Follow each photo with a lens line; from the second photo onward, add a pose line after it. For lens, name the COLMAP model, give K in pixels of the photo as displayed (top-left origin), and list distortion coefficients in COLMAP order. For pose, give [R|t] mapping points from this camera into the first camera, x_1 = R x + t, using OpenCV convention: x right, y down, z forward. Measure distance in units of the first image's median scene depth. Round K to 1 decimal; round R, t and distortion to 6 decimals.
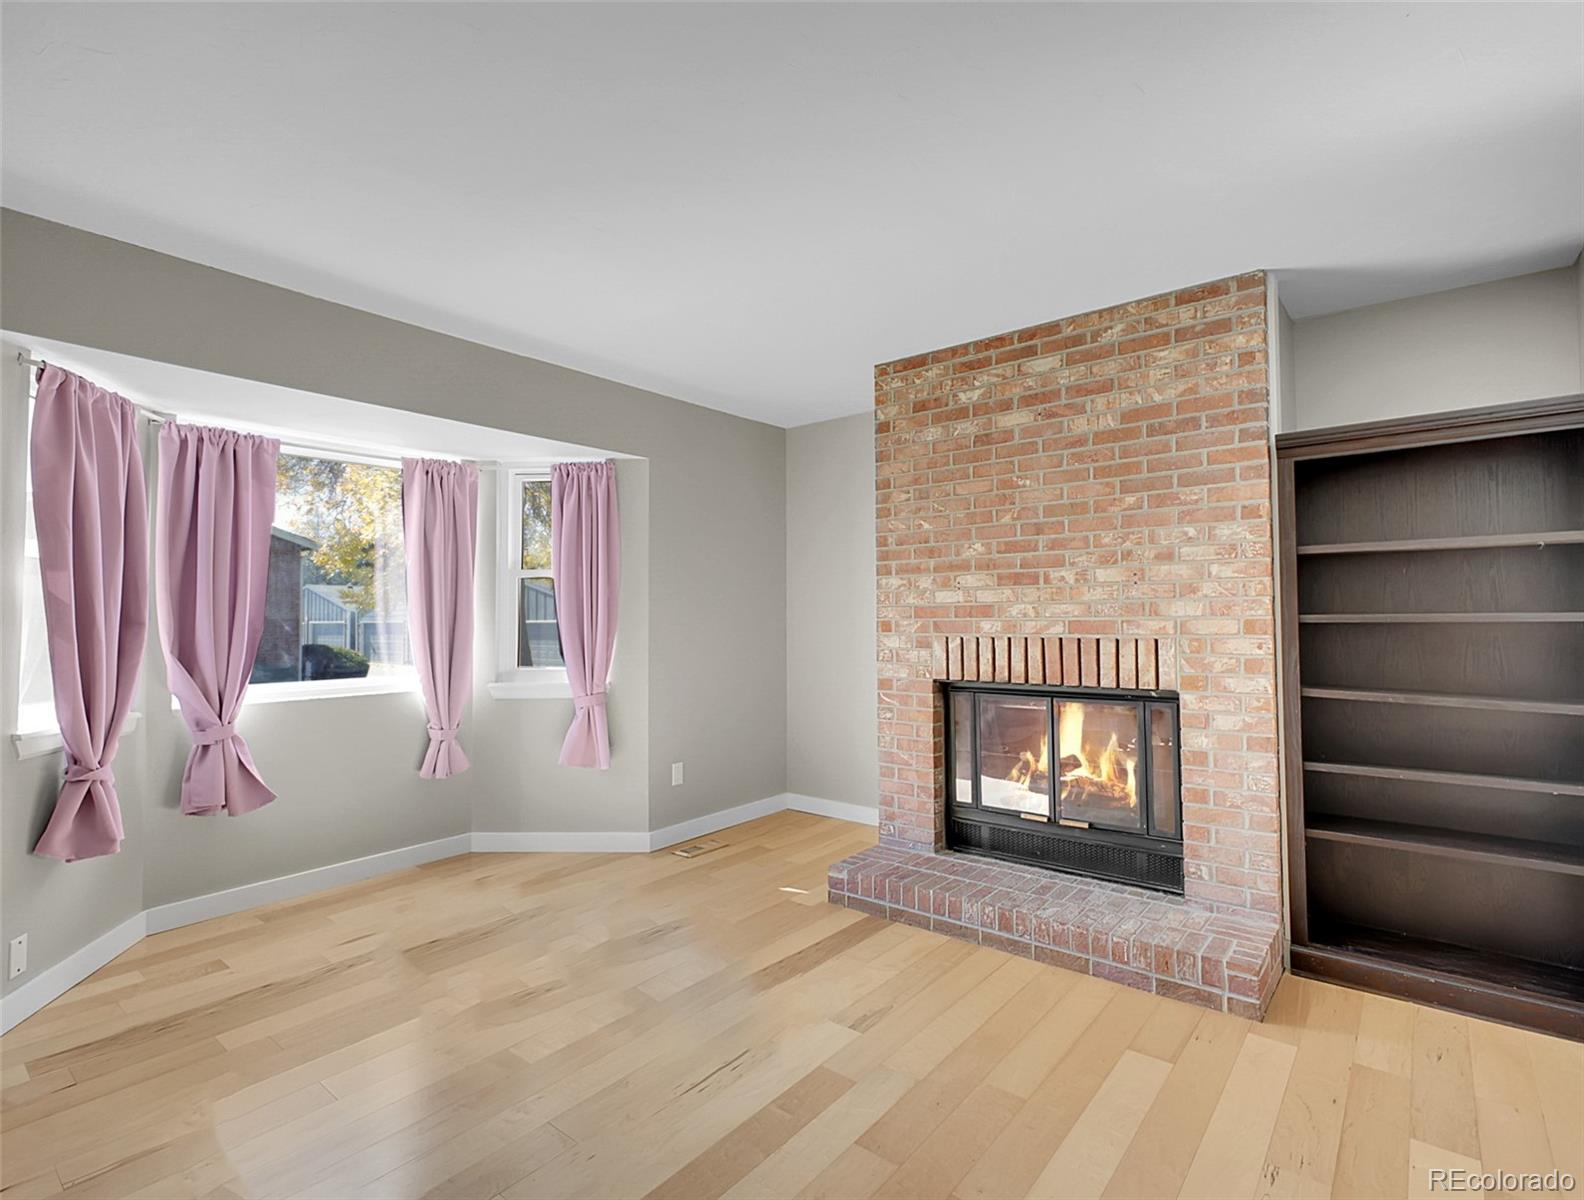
lens RADIAL K [[774.1, 0, 788.3], [0, 774.1, 591.2], [0, 0, 1]] dist [0.000903, 0.000334]
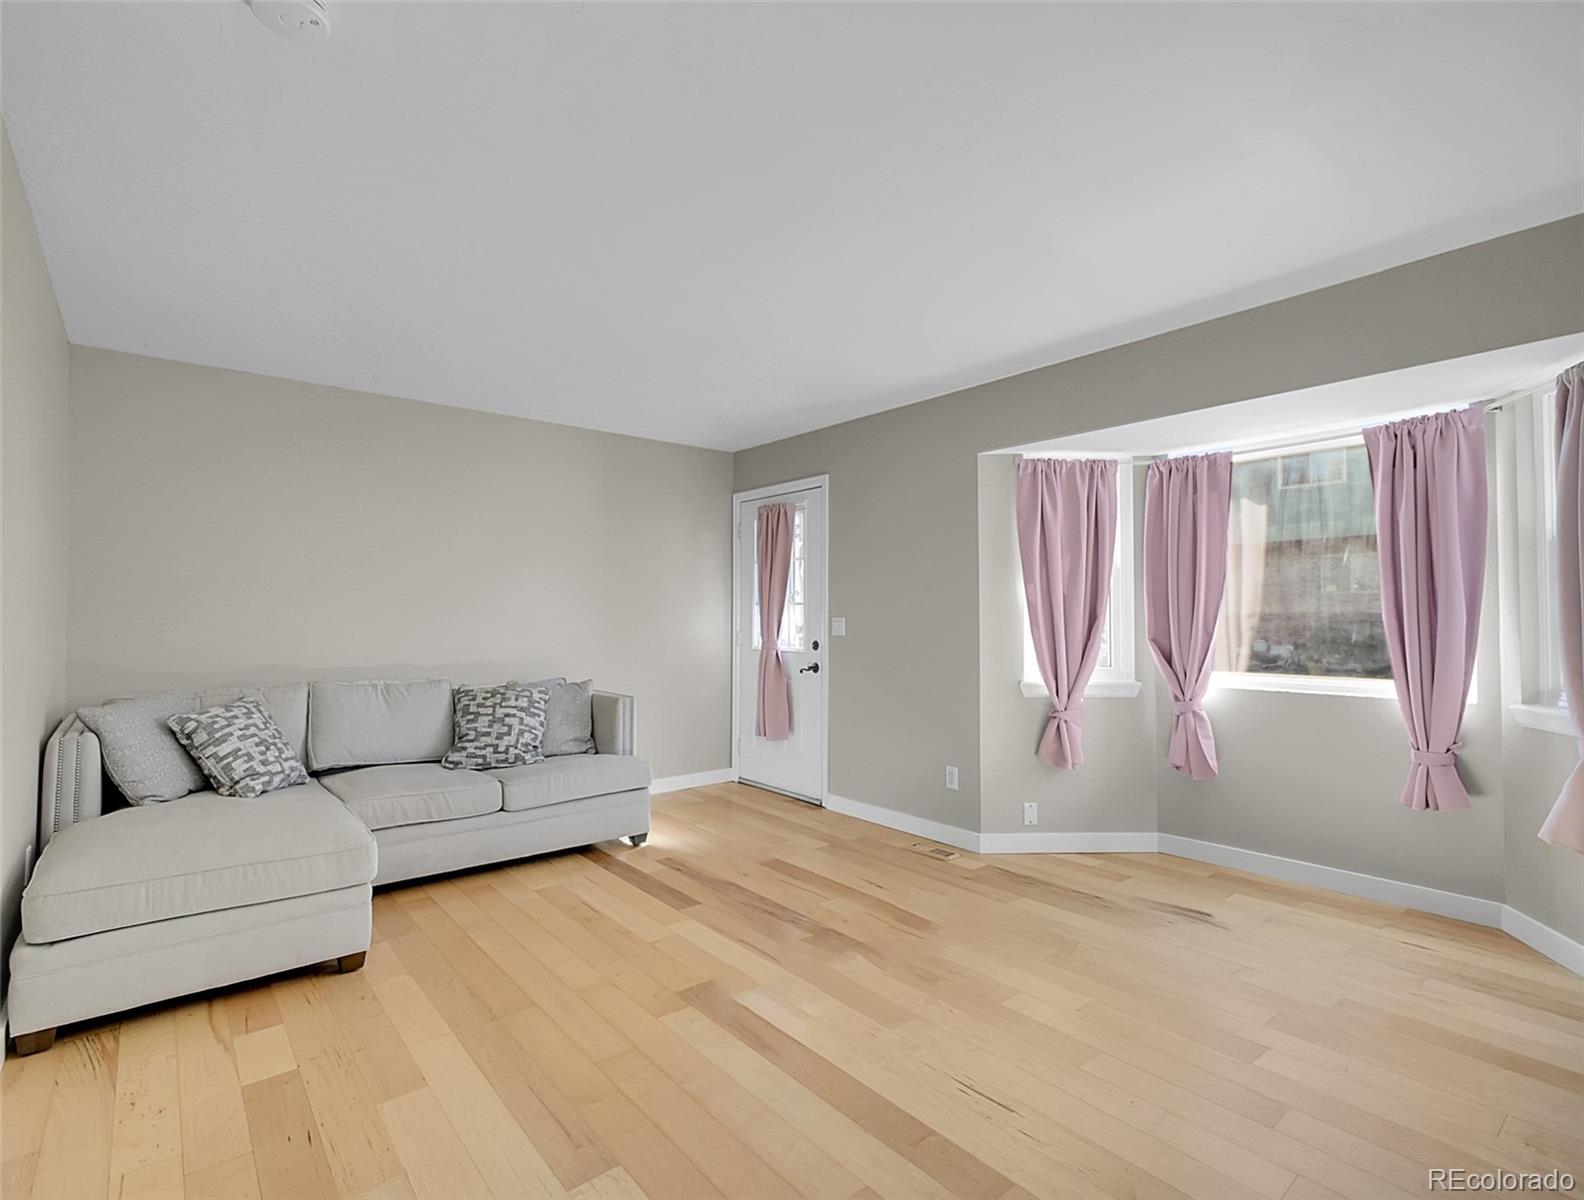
lens RADIAL K [[774.1, 0, 788.3], [0, 774.1, 591.2], [0, 0, 1]] dist [0.000903, 0.000334]
pose [[-0.196939, -0.022545, -0.980156, 0.615853], [0.039159, 0.998757, -0.030841, 0.014552], [0.979633, -0.044456, -0.195811, 0.665595]]
